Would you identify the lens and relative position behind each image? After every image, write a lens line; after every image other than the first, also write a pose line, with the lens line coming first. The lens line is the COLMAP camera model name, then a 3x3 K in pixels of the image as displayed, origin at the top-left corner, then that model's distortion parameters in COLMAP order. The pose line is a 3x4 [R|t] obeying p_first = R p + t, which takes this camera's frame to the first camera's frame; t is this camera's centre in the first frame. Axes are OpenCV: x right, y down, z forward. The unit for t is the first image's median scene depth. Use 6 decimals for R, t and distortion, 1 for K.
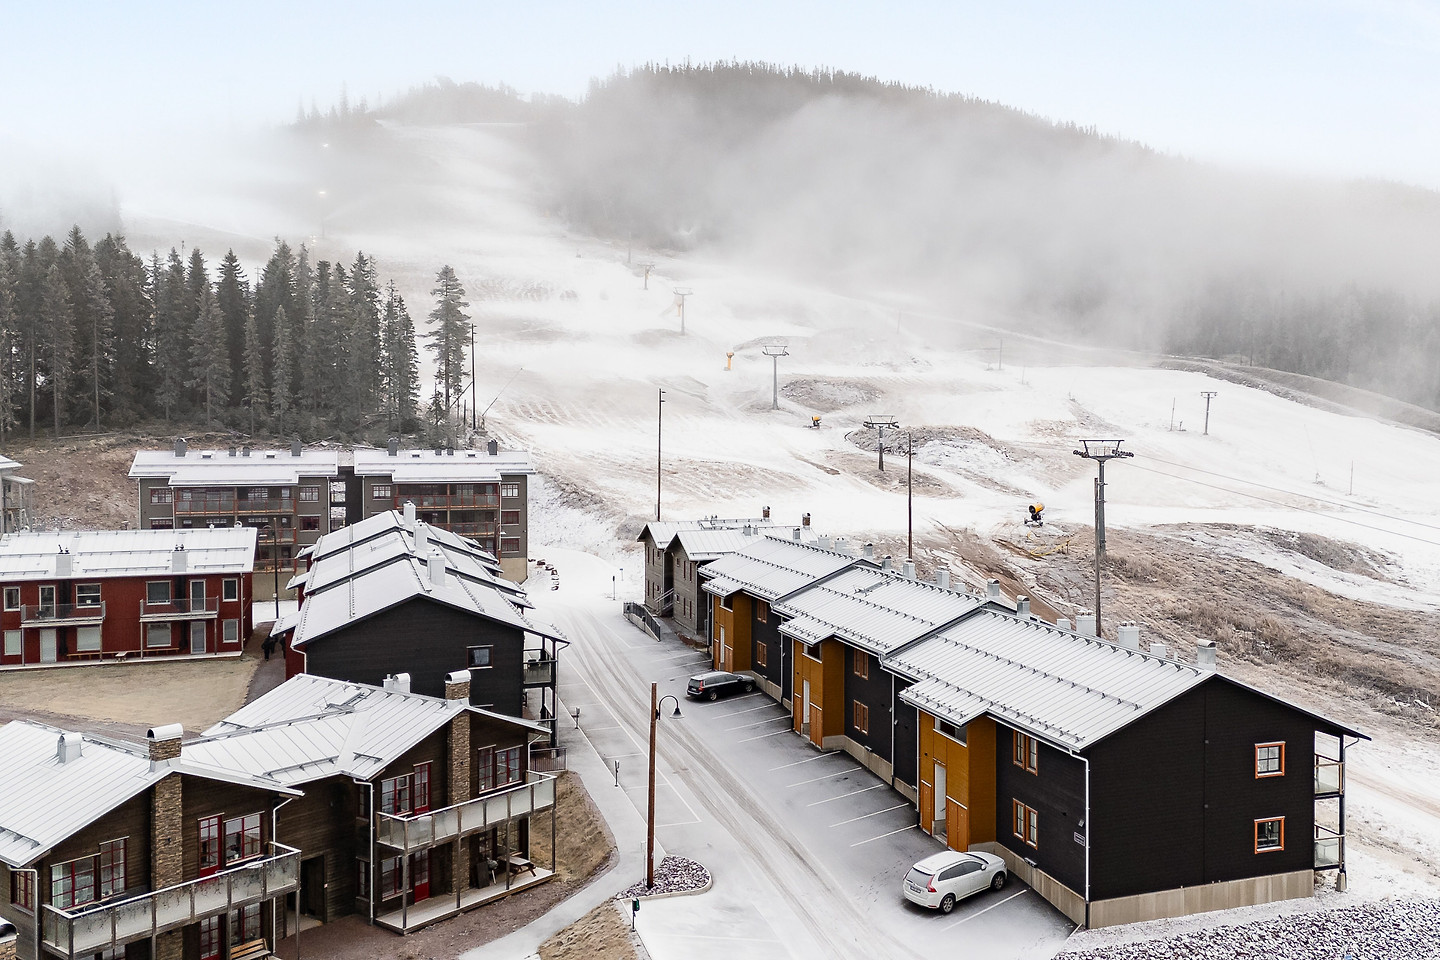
lens RADIAL K [[1672.8, 0, 720.0], [0, 1672.8, 480.0], [0, 0, 1]] dist [0.110648, -0.029053]
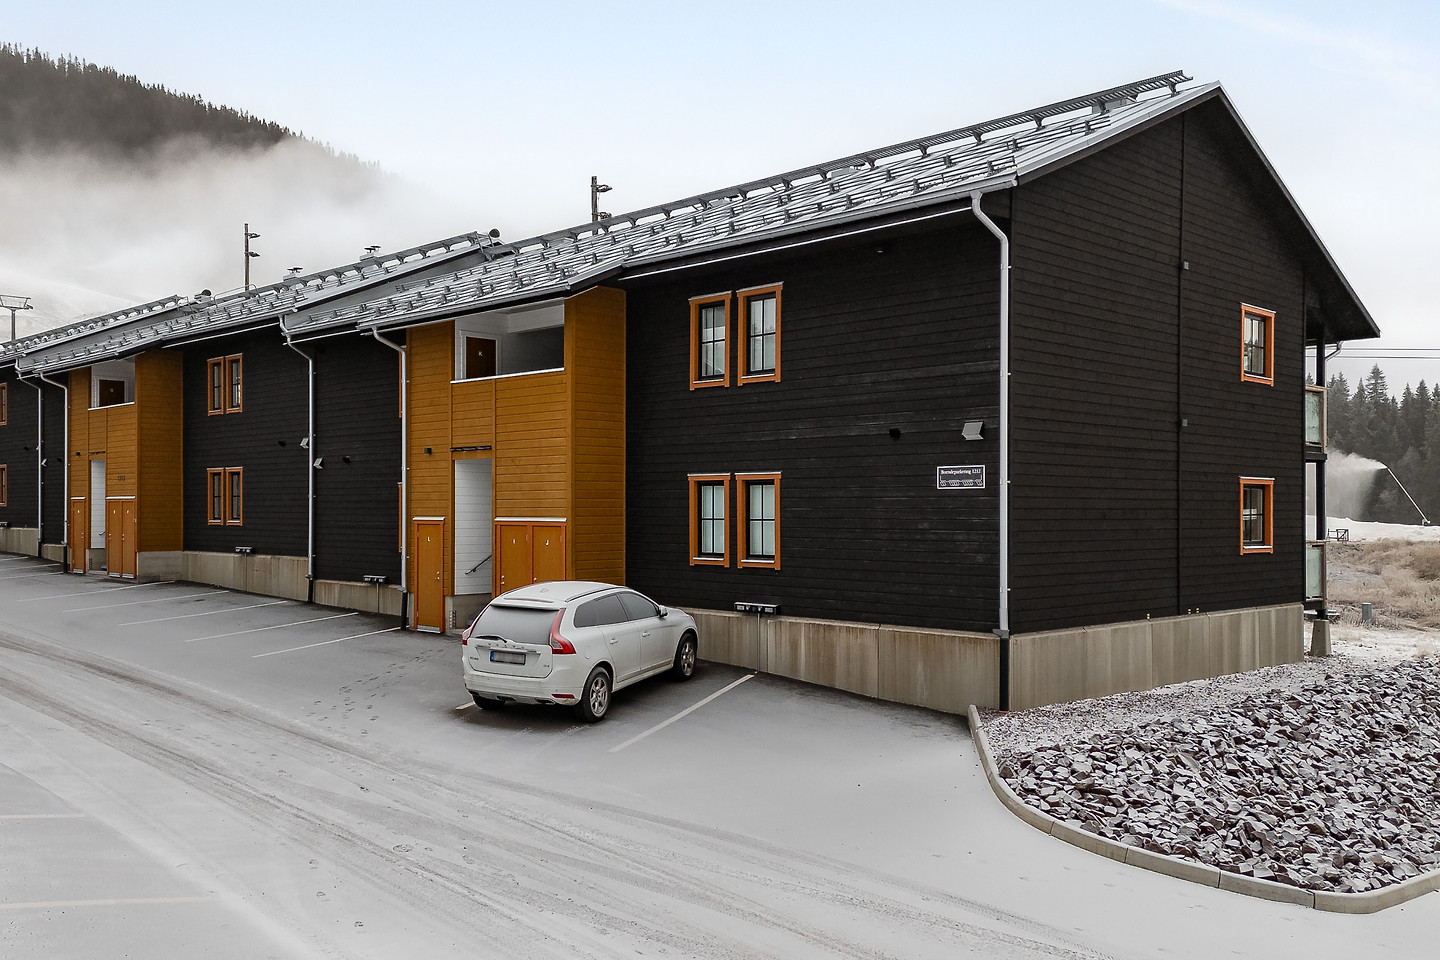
lens RADIAL K [[1672.8, 0, 720.0], [0, 1672.8, 480.0], [0, 0, 1]] dist [0.110648, -0.029053]
pose [[0.909715, 0.009222, 0.415130, 0.013264], [0.010649, 0.998906, -0.045525, 0.218628], [-0.415096, 0.045836, 0.908622, 0.658849]]
